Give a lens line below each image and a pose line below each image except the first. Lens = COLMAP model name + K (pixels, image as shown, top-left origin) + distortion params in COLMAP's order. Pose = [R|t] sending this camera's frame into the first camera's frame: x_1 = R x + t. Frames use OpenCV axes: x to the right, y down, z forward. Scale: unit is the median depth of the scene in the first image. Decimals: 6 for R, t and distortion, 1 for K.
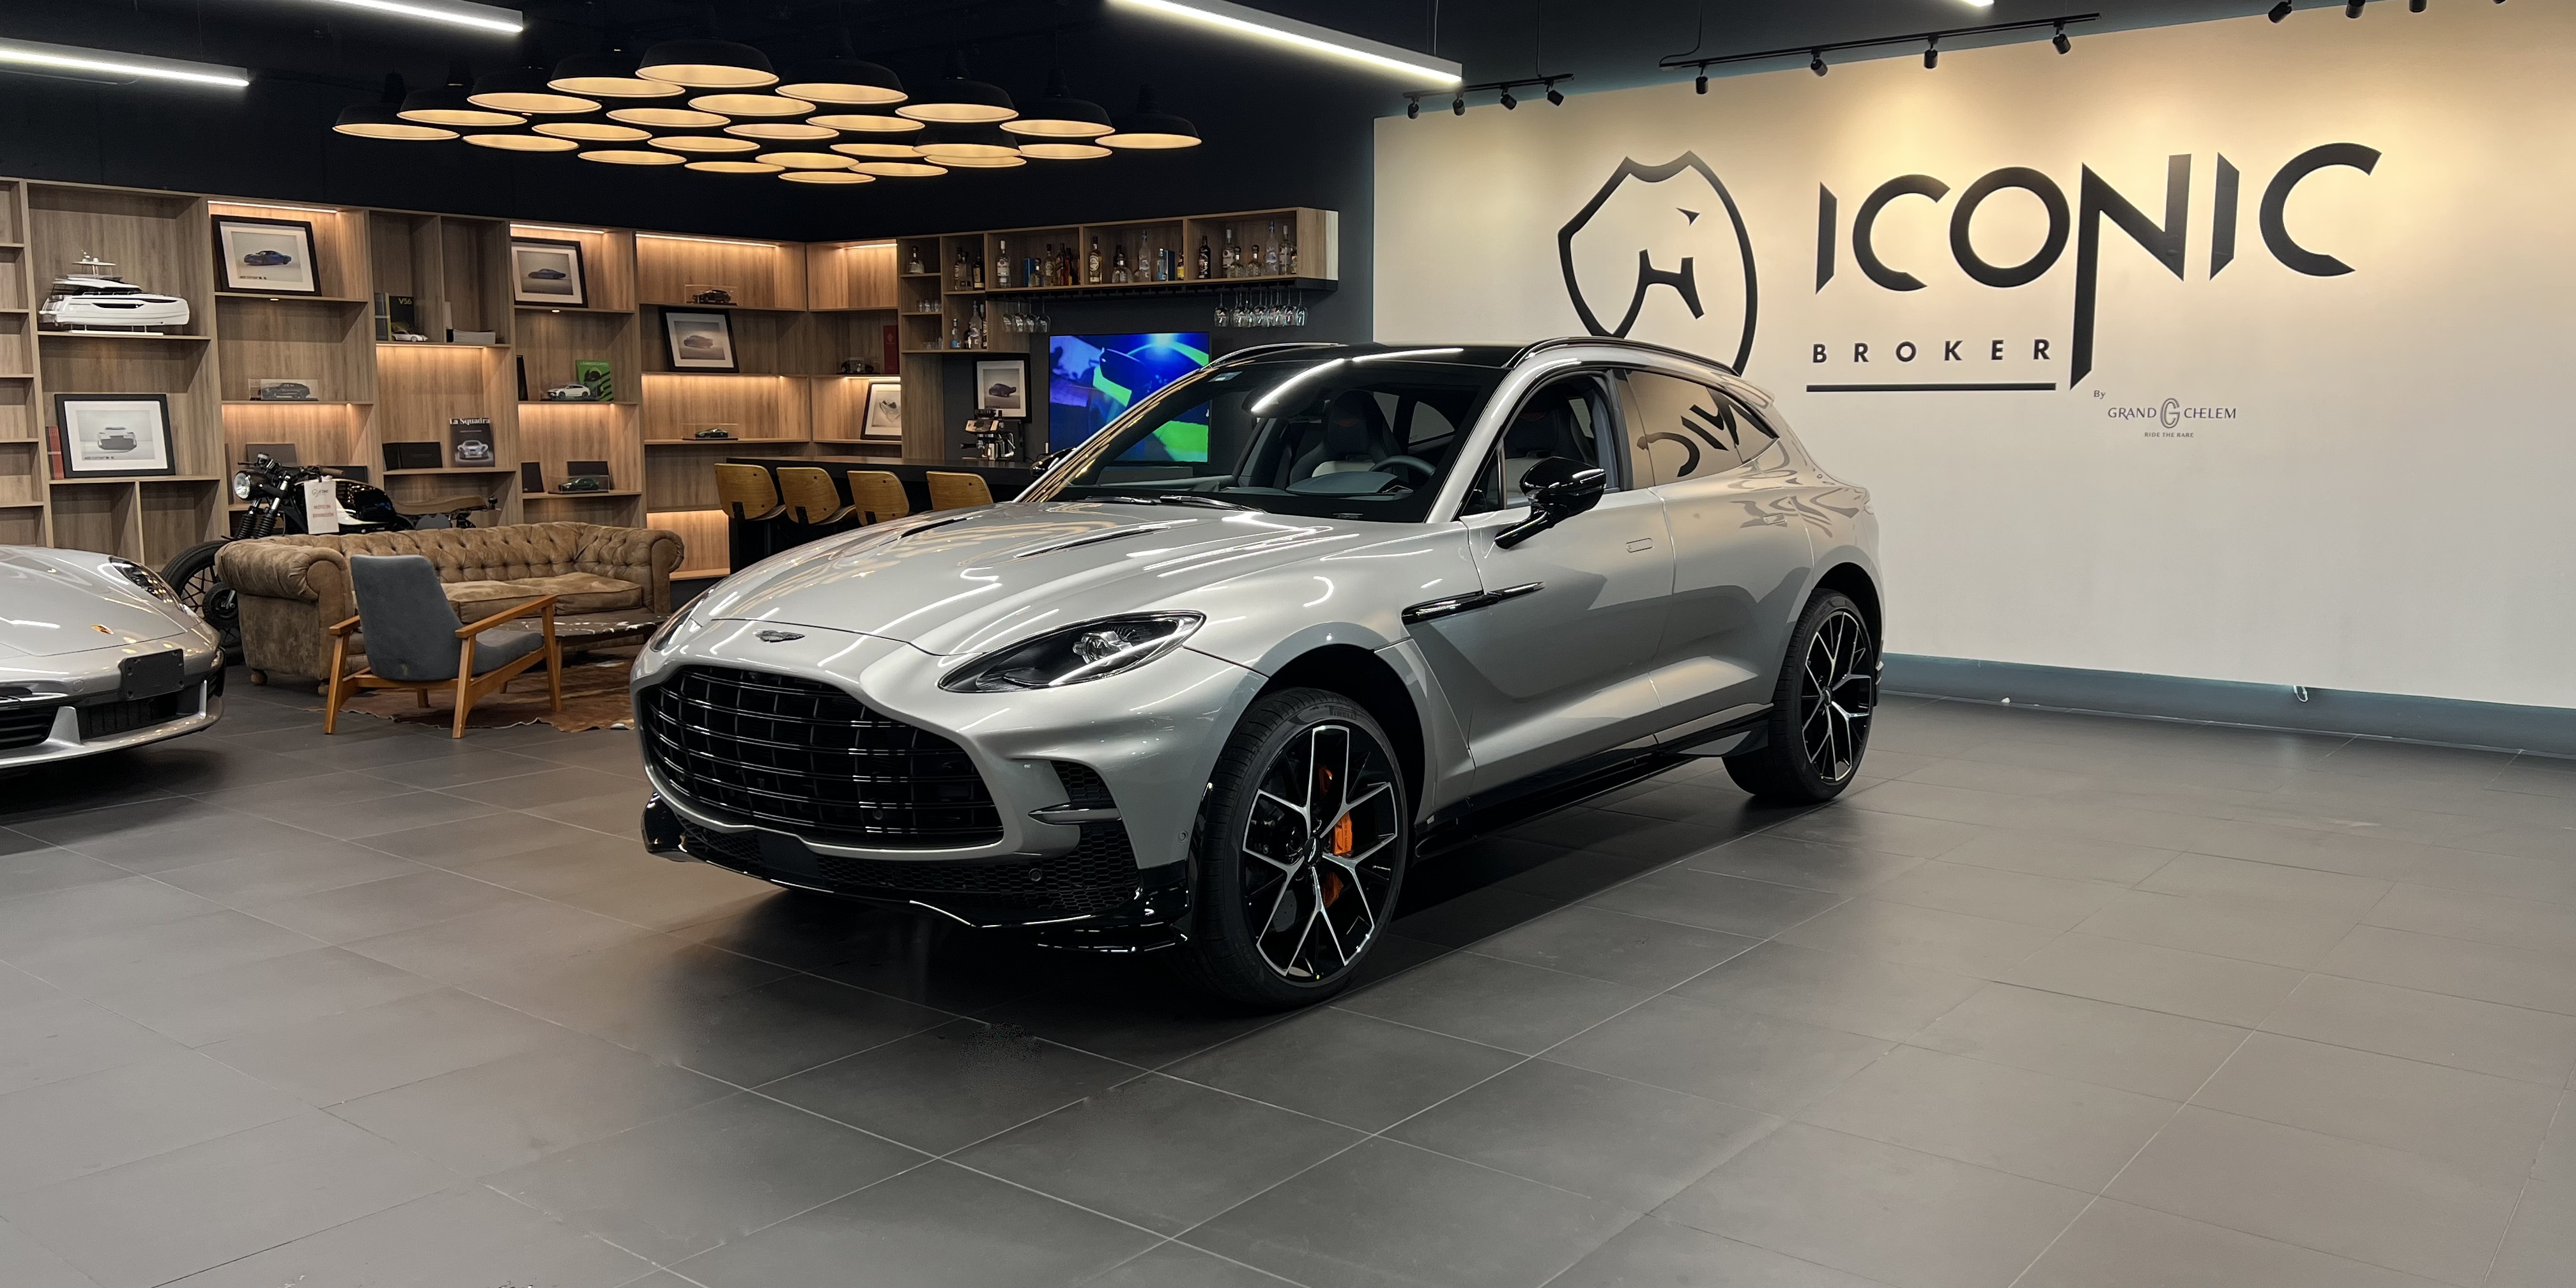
lens RADIAL K [[1940.4, 0, 1339.1], [0, 1940.4, 645.0], [0, 0, 1]] dist [0.065894, -0.092405]
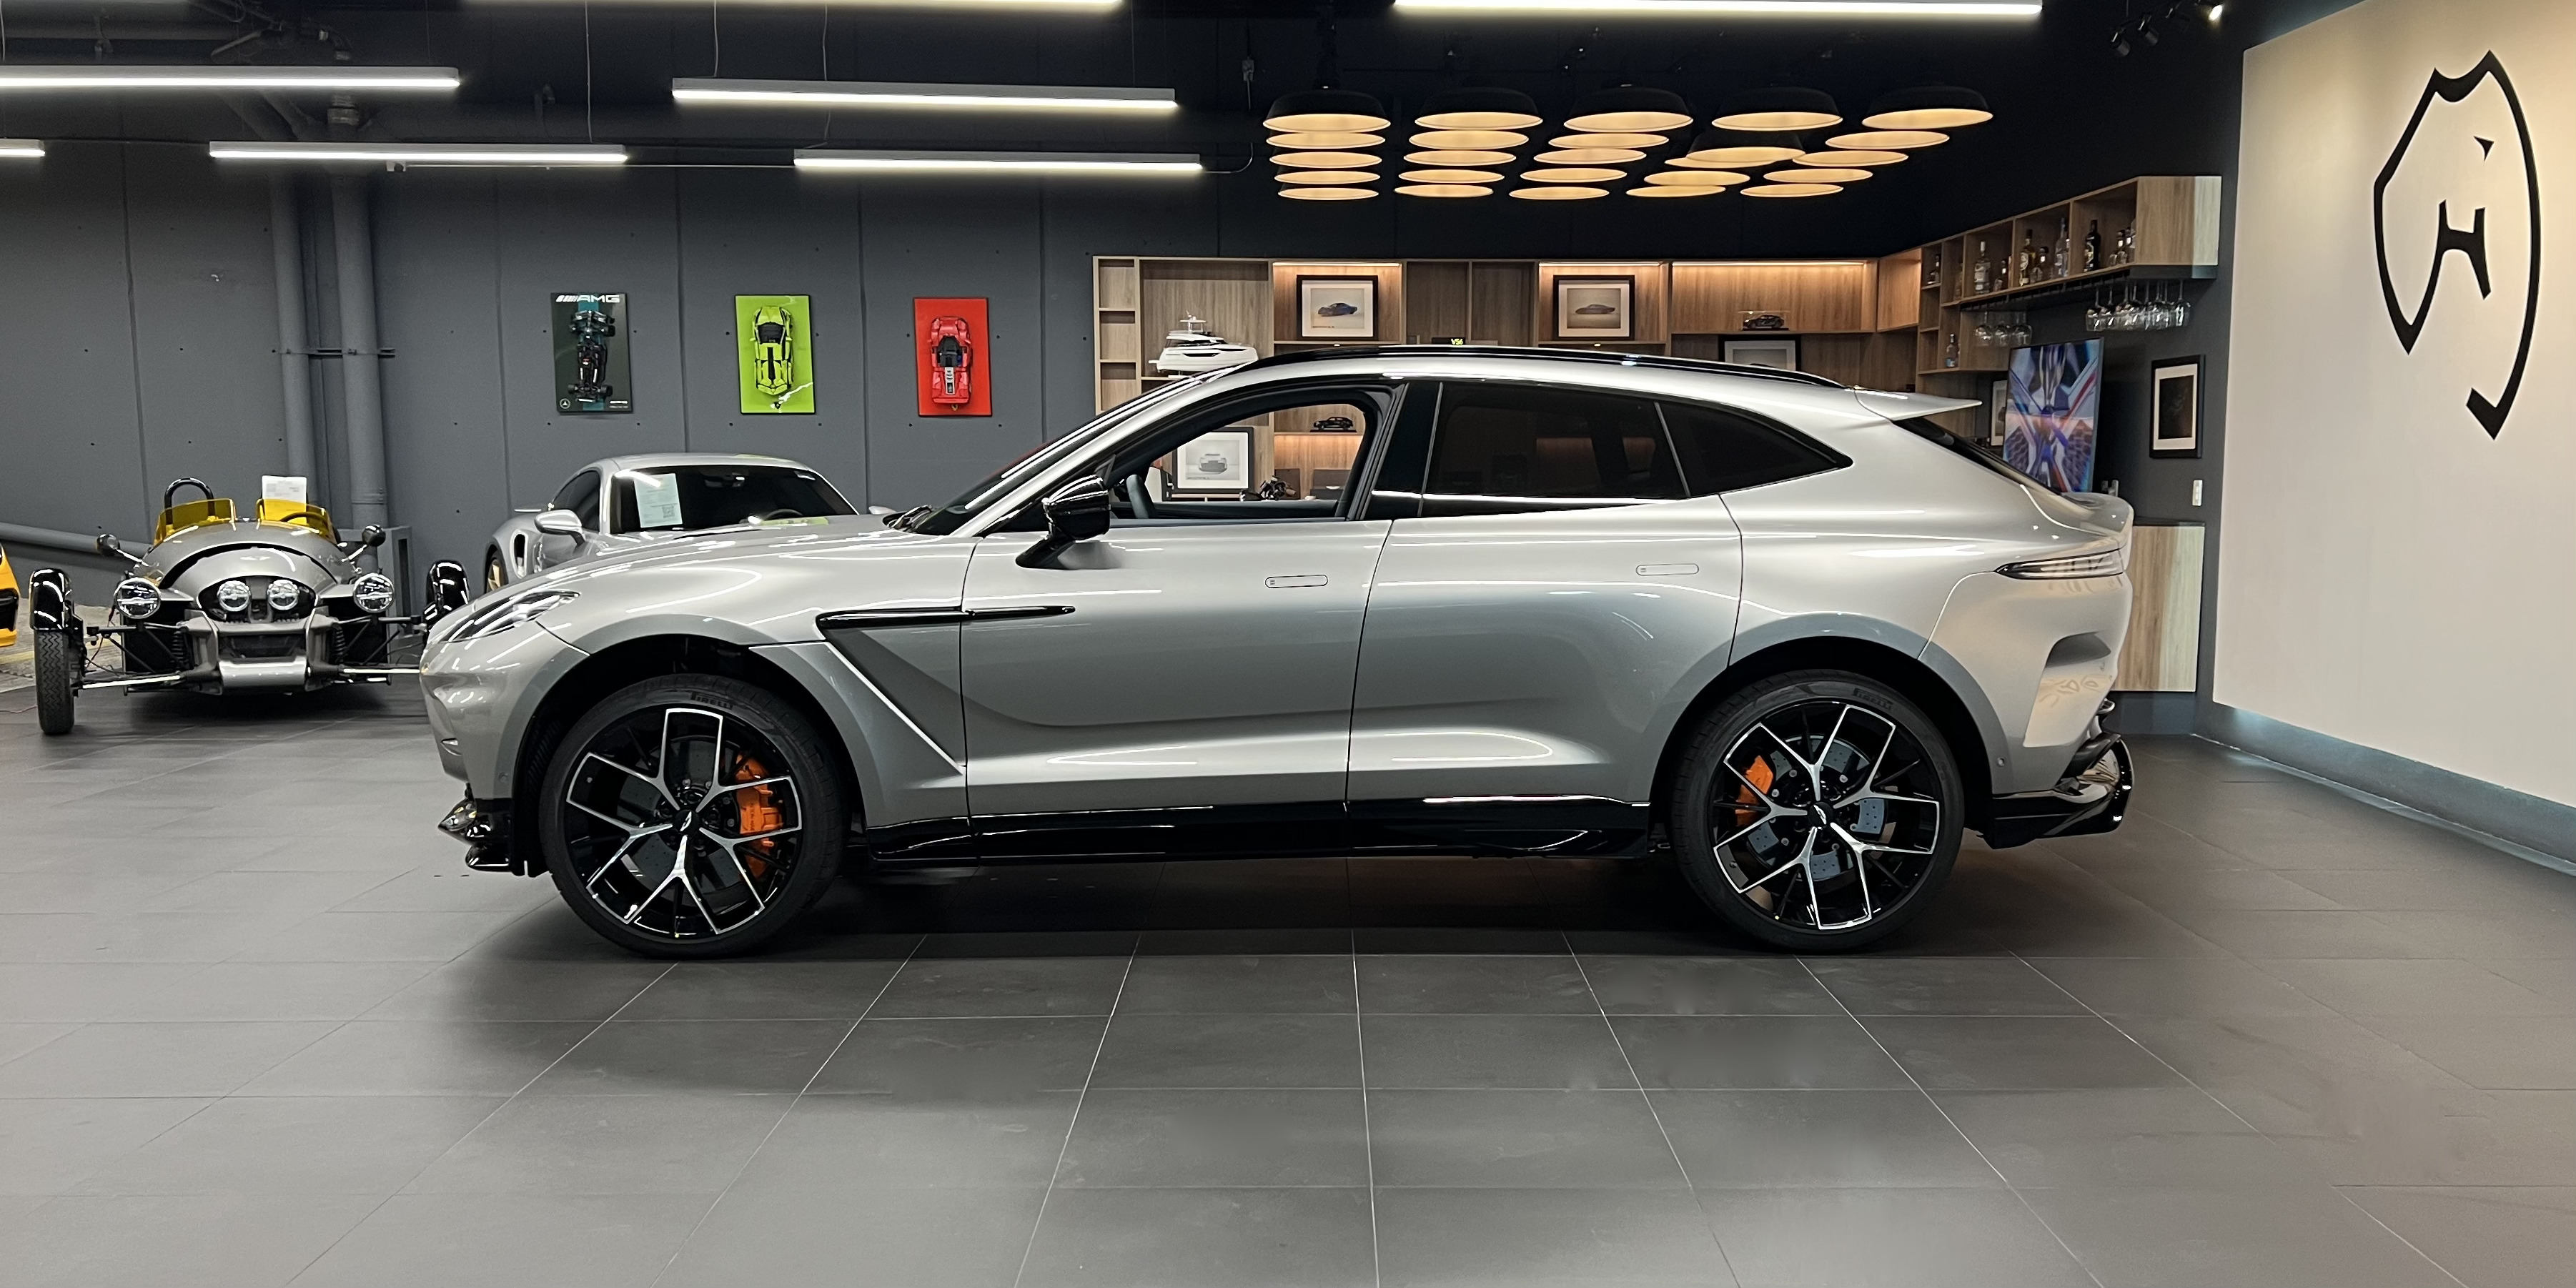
lens RADIAL K [[2162.3, 0, 1333.8], [0, 2162.3, 702.8], [0, 0, 1]] dist [0.131606, -0.303668]
pose [[0.615510, 0.095852, -0.782279, 0.479789], [-0.098953, 0.994121, 0.043951, -0.021287], [0.781893, 0.050357, 0.621376, 0.208060]]
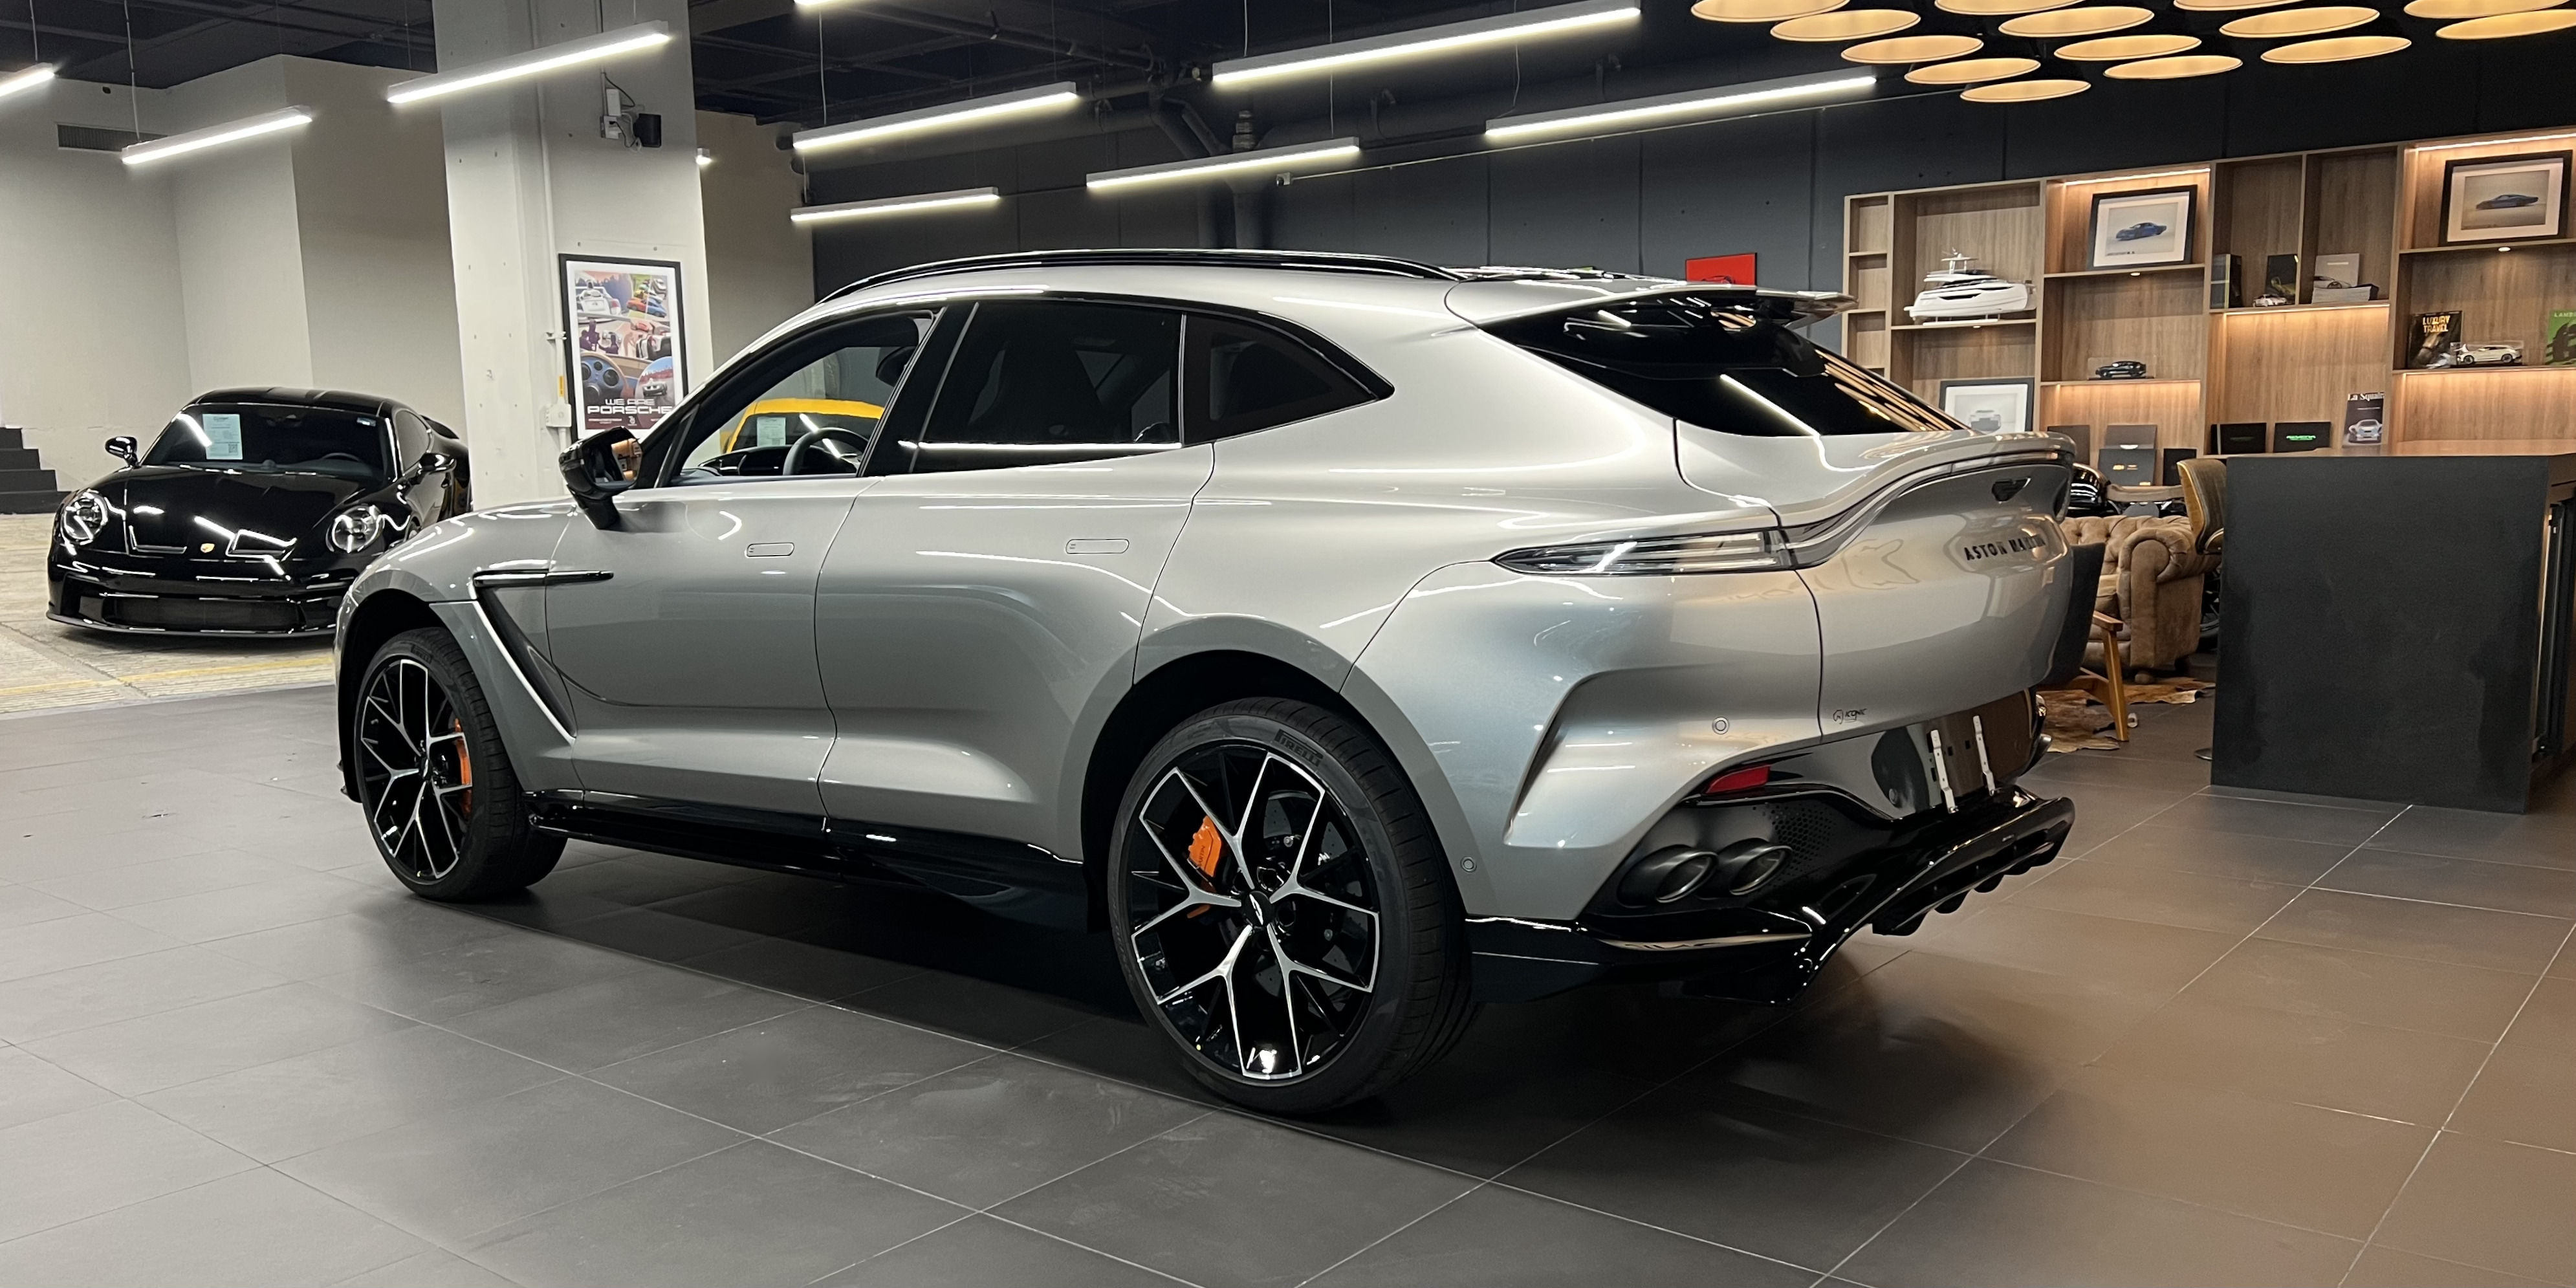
lens RADIAL K [[1958.4, 0, 1302.2], [0, 1958.4, 708.8], [0, 0, 1]] dist [0.081167, -0.079138]
pose [[-0.022062, 0.139806, -0.989933, 0.459905], [-0.104290, 0.984450, 0.141356, -0.060579], [0.994302, 0.106359, -0.007139, 0.618232]]
